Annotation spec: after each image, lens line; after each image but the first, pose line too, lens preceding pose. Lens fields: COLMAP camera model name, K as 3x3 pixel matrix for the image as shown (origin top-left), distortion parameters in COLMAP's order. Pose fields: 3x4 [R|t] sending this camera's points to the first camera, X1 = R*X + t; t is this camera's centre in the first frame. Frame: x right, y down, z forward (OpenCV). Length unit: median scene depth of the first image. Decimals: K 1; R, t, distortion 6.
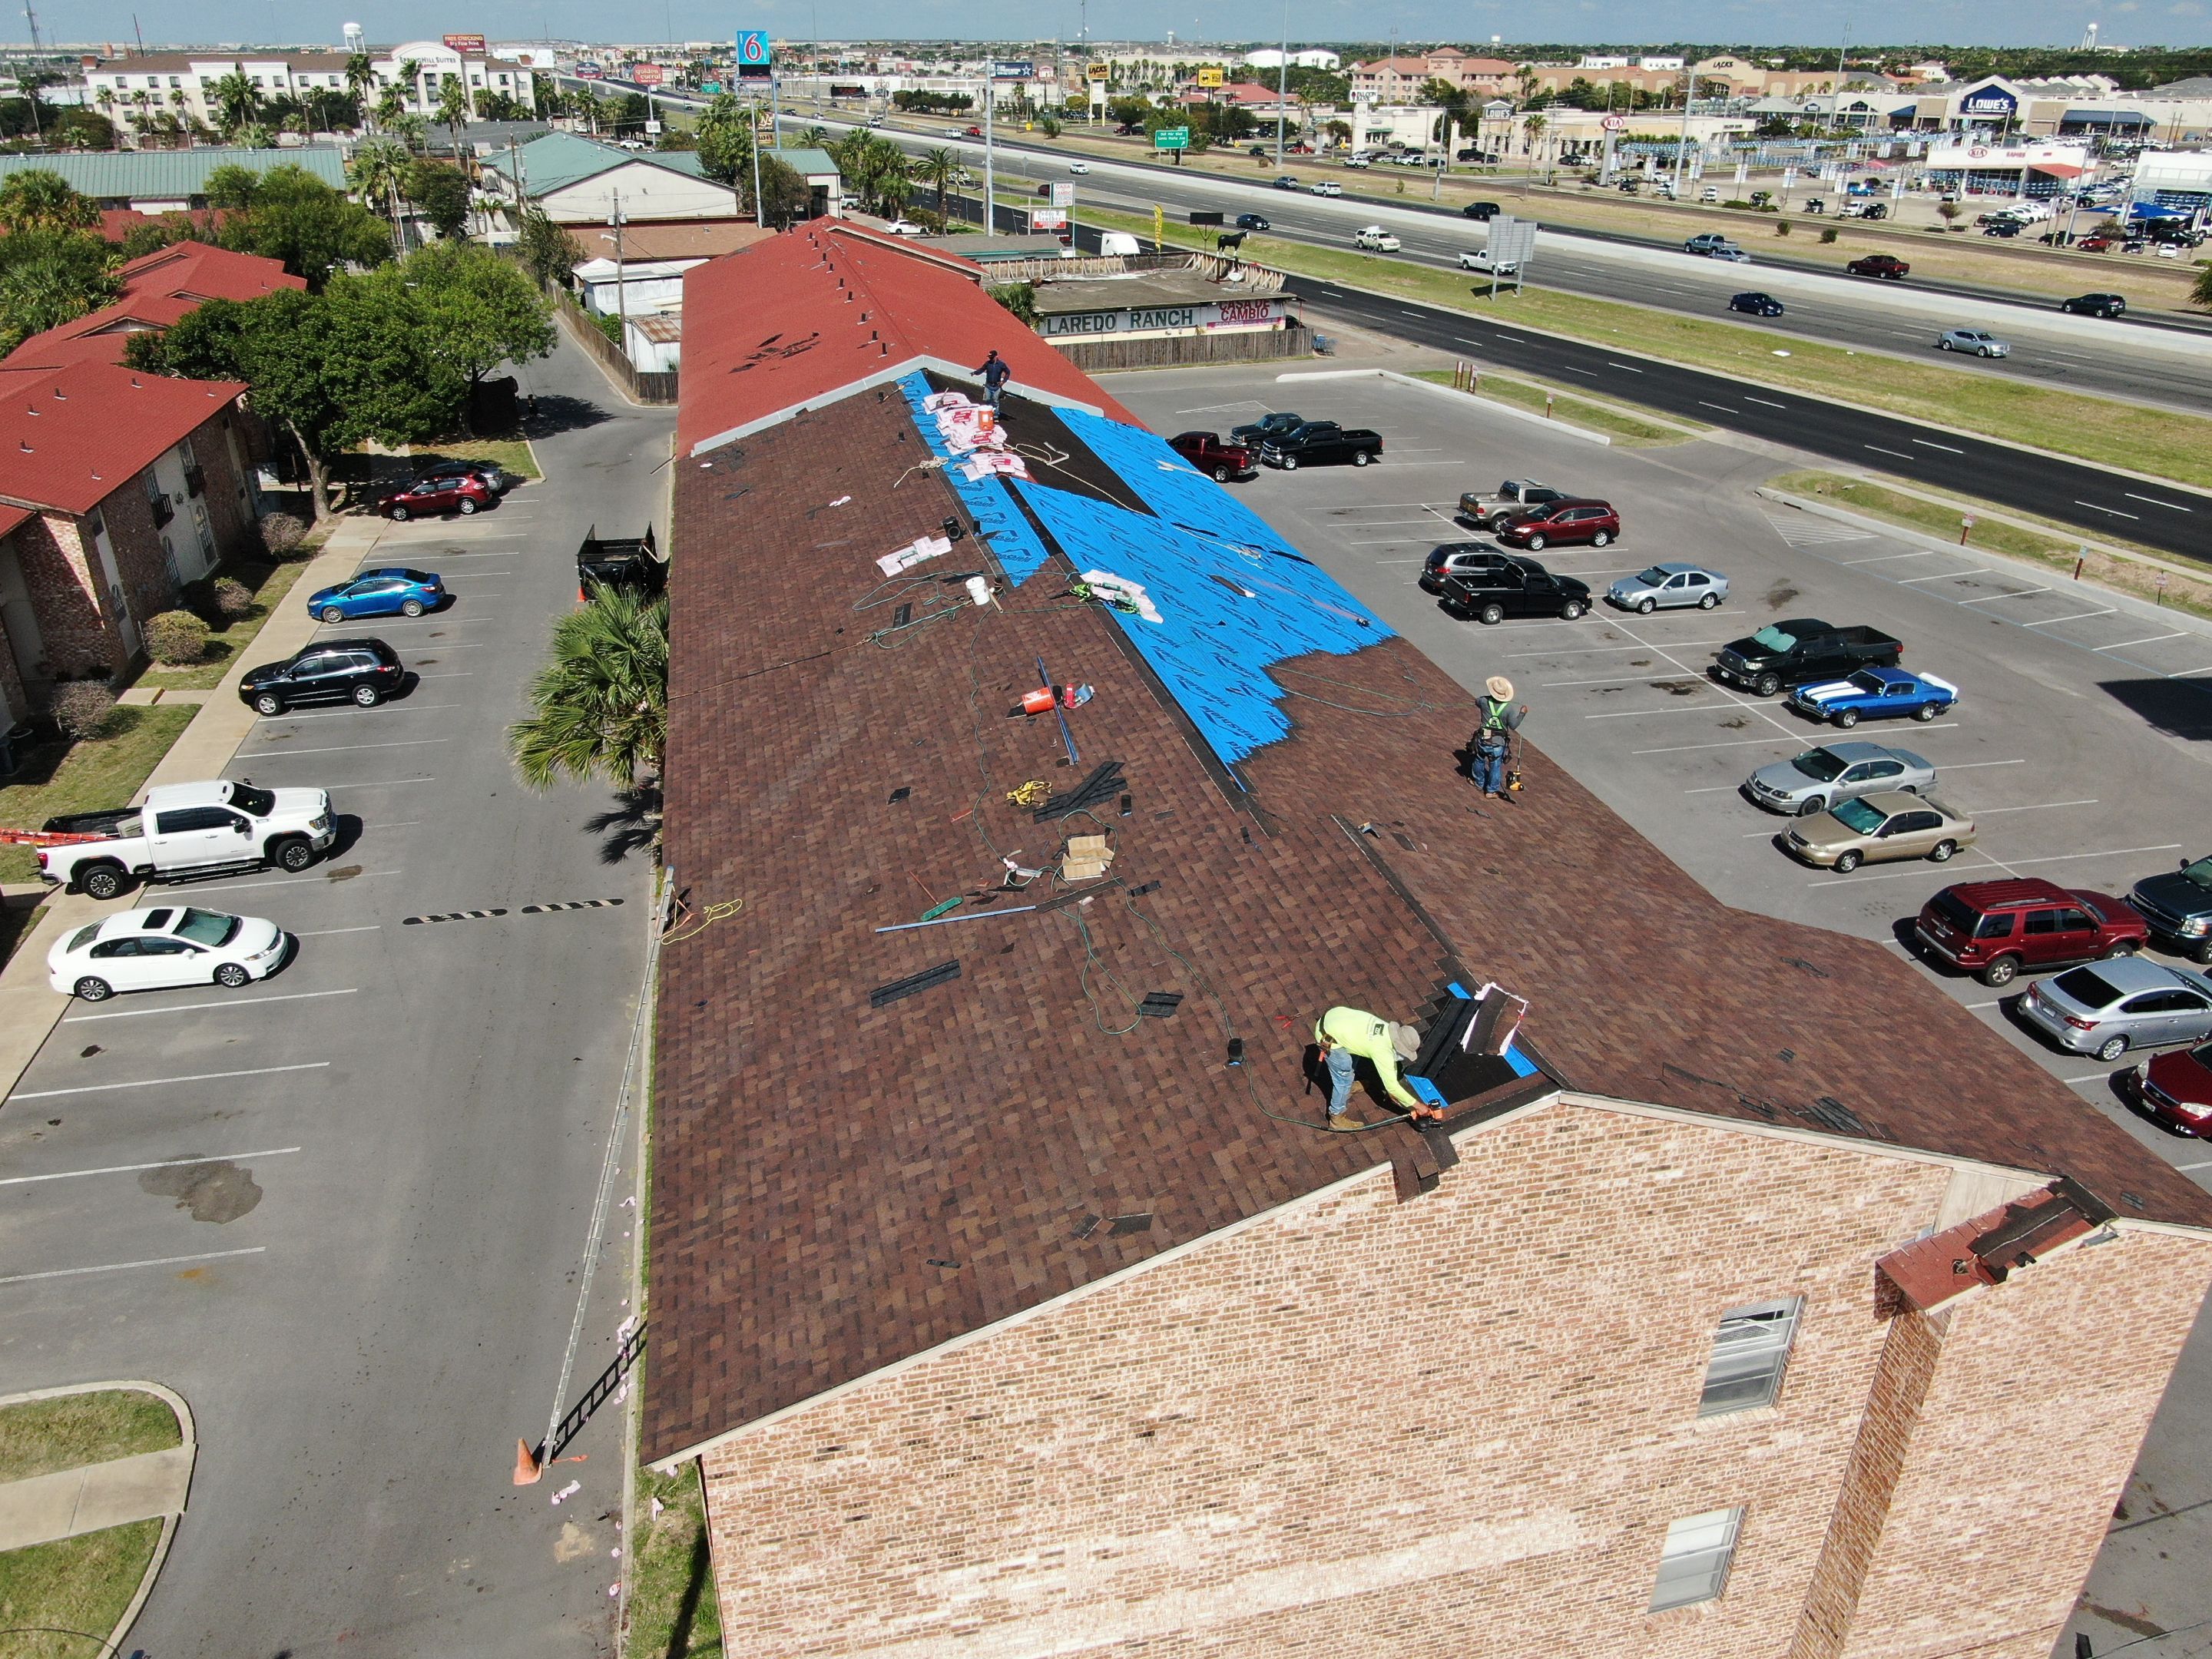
lens RADIAL K [[1589.2, 0, 1098.0], [0, 1589.2, 829.6], [0, 0, 1]] dist [-0.021359, 0.007397]
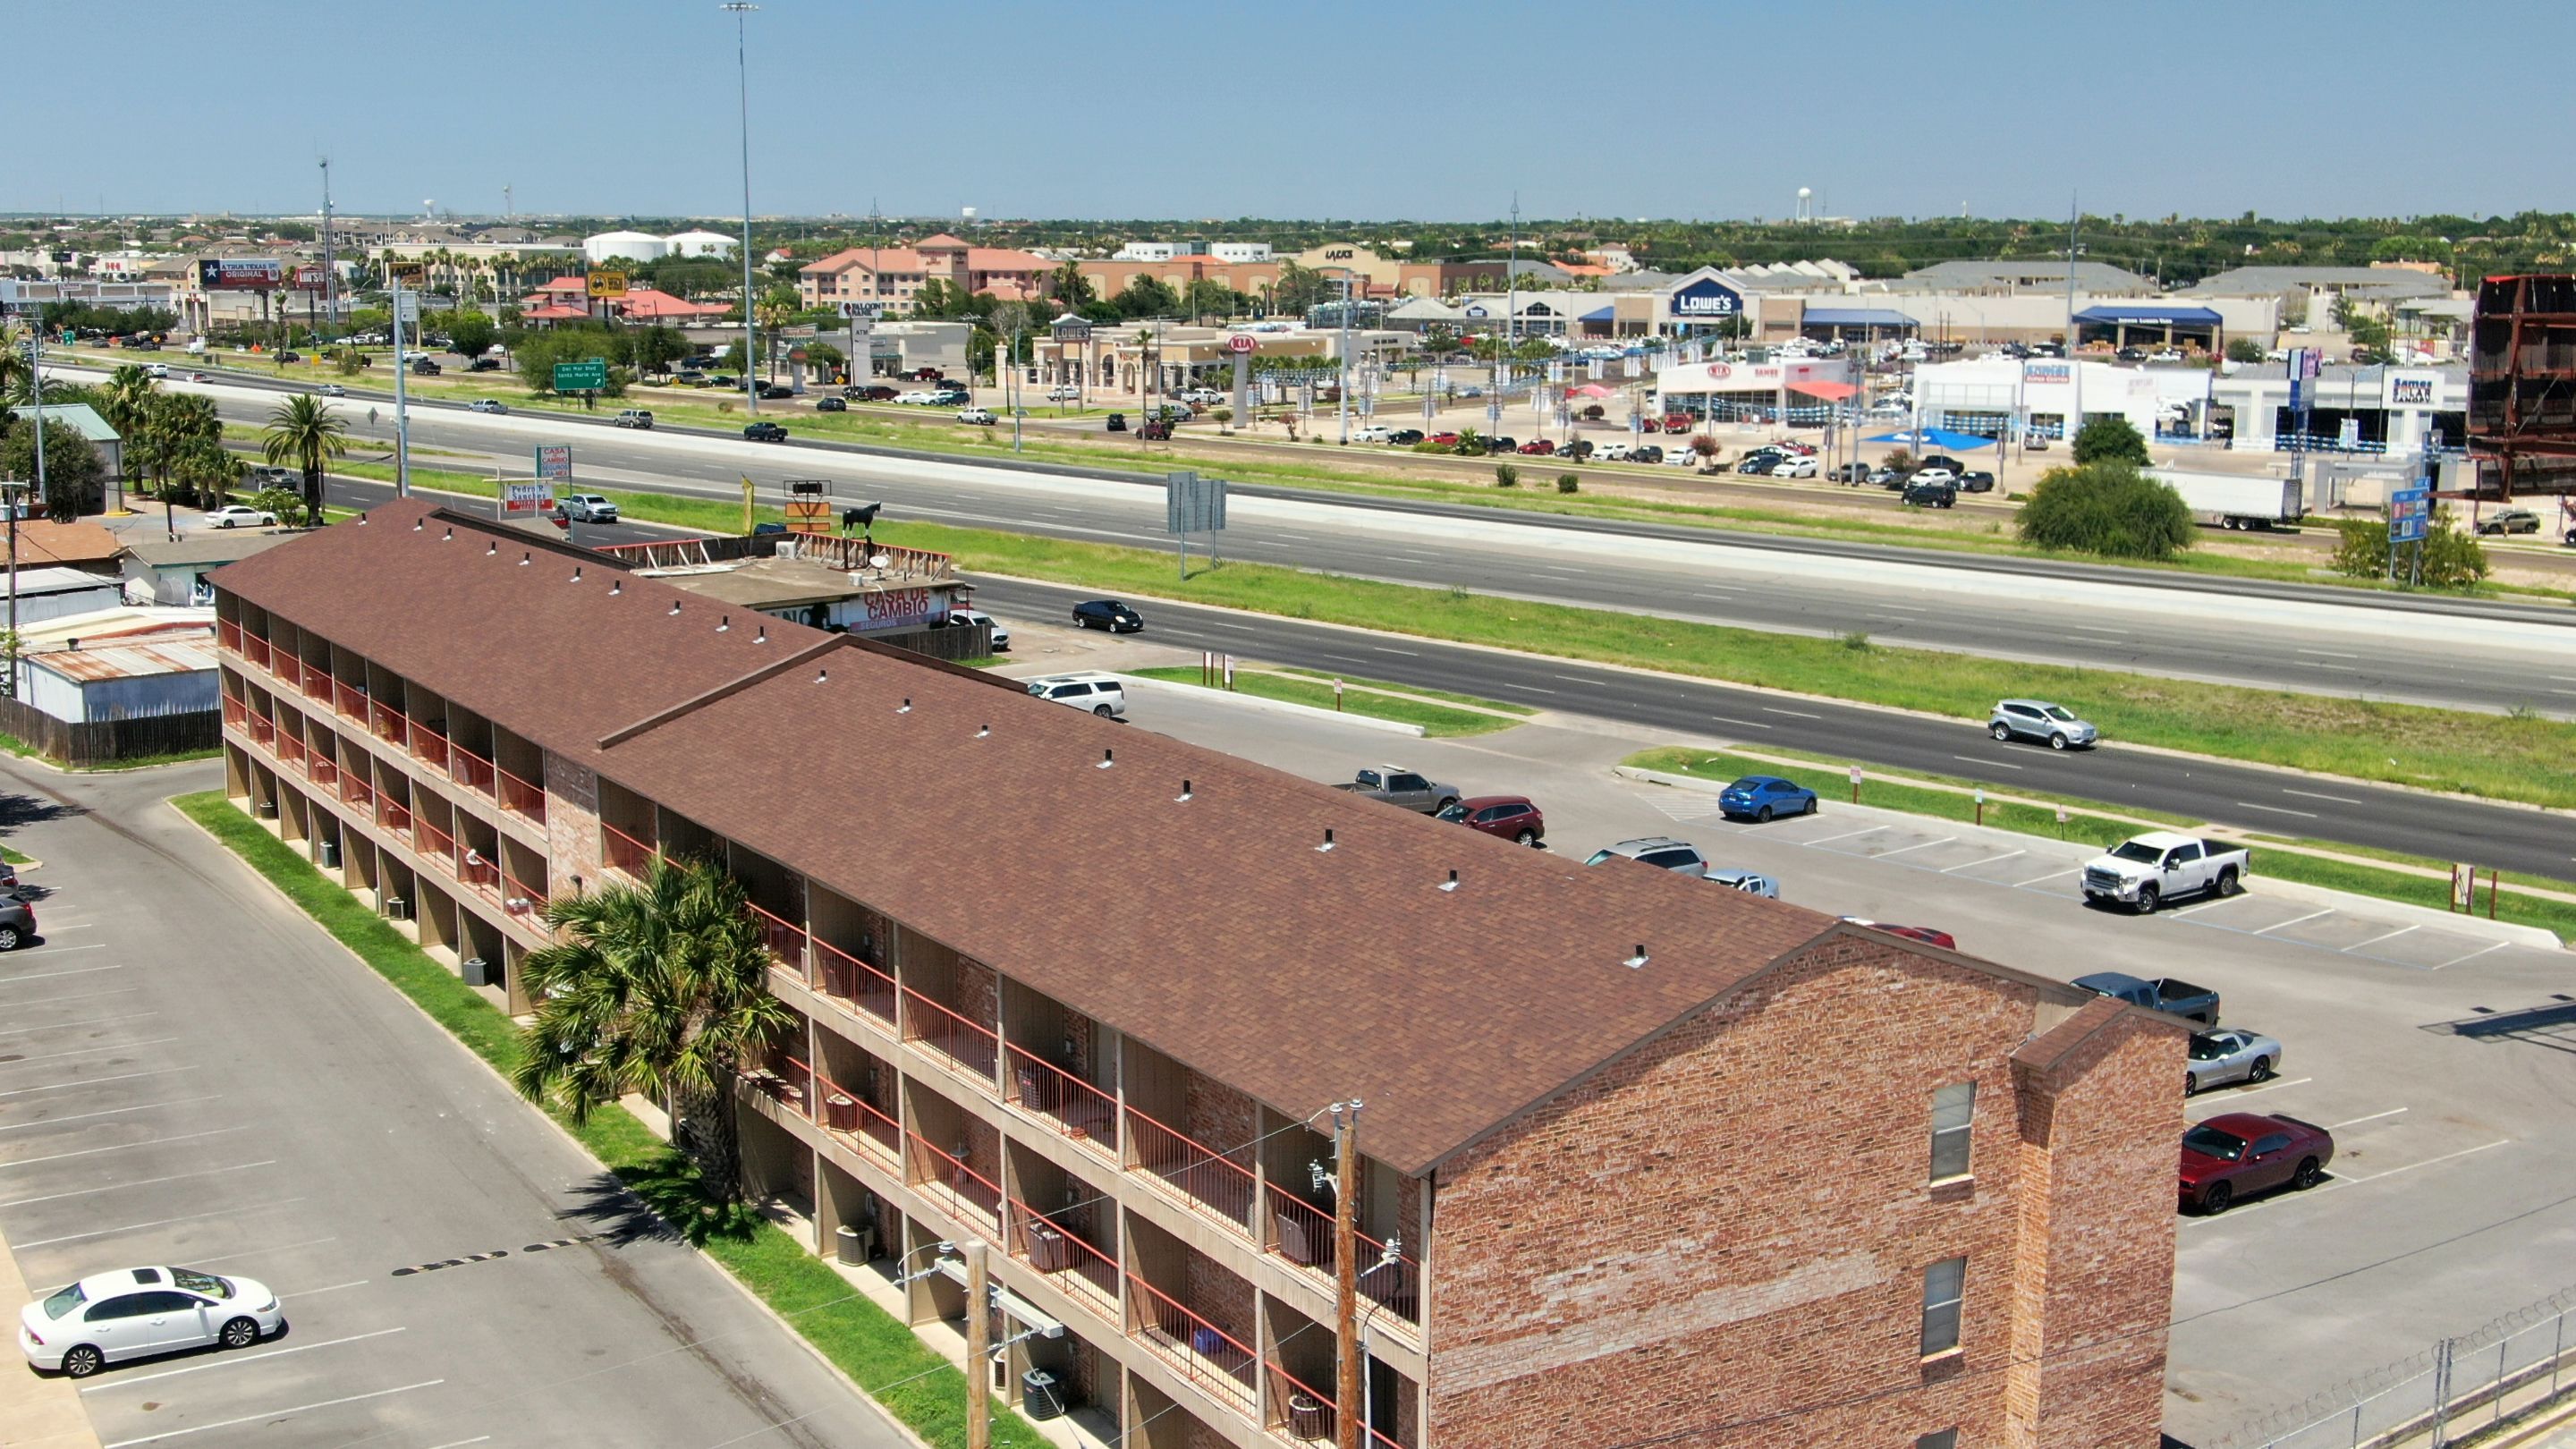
lens RADIAL K [[2795.9, 0, 1273.3], [0, 2795.9, 730.4], [0, 0, 1]] dist [0.054797, -0.196985]
pose [[0.945991, -0.058476, 0.318875, -0.289624], [0.144489, 0.956554, -0.253233, 0.146858], [-0.290214, 0.285630, 0.913341, -0.390216]]
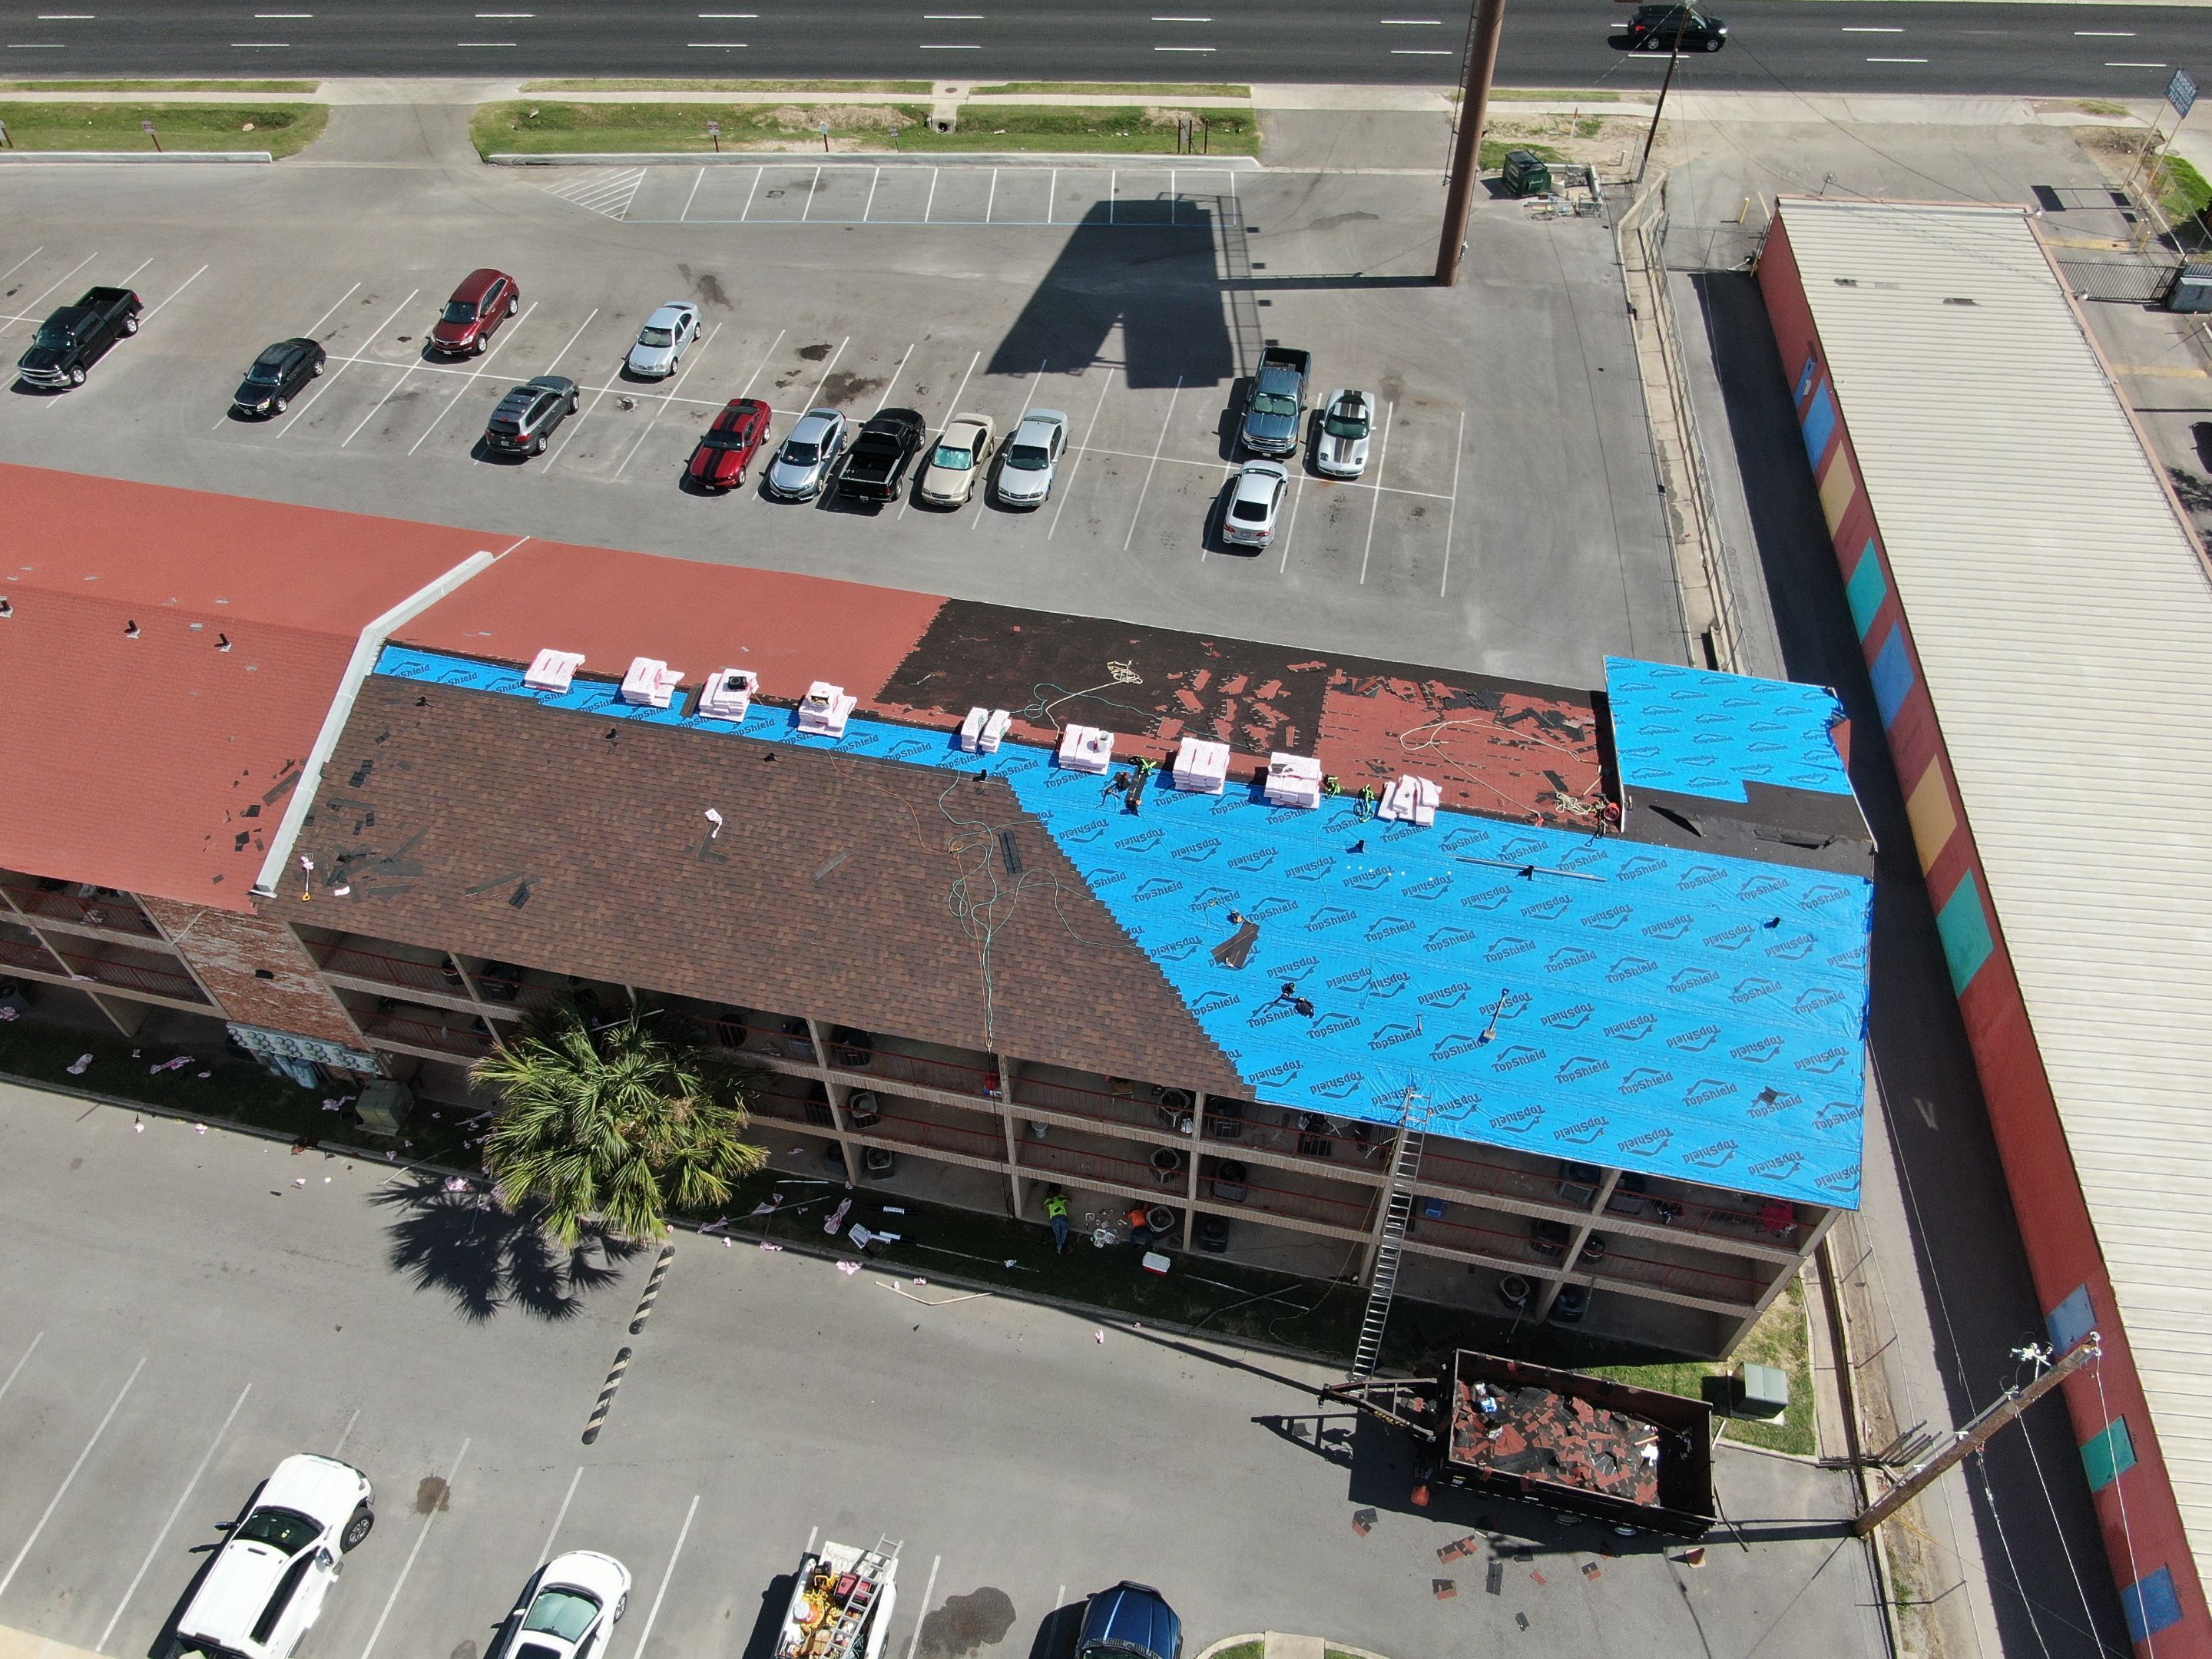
lens RADIAL K [[1589.2, 0, 1098.0], [0, 1589.2, 829.6], [0, 0, 1]] dist [-0.021359, 0.007397]
pose [[0.431561, -0.691611, 0.579162, -0.385312], [0.408057, 0.722255, 0.558424, -0.401507], [-0.804515, -0.004663, 0.593914, 0.107907]]
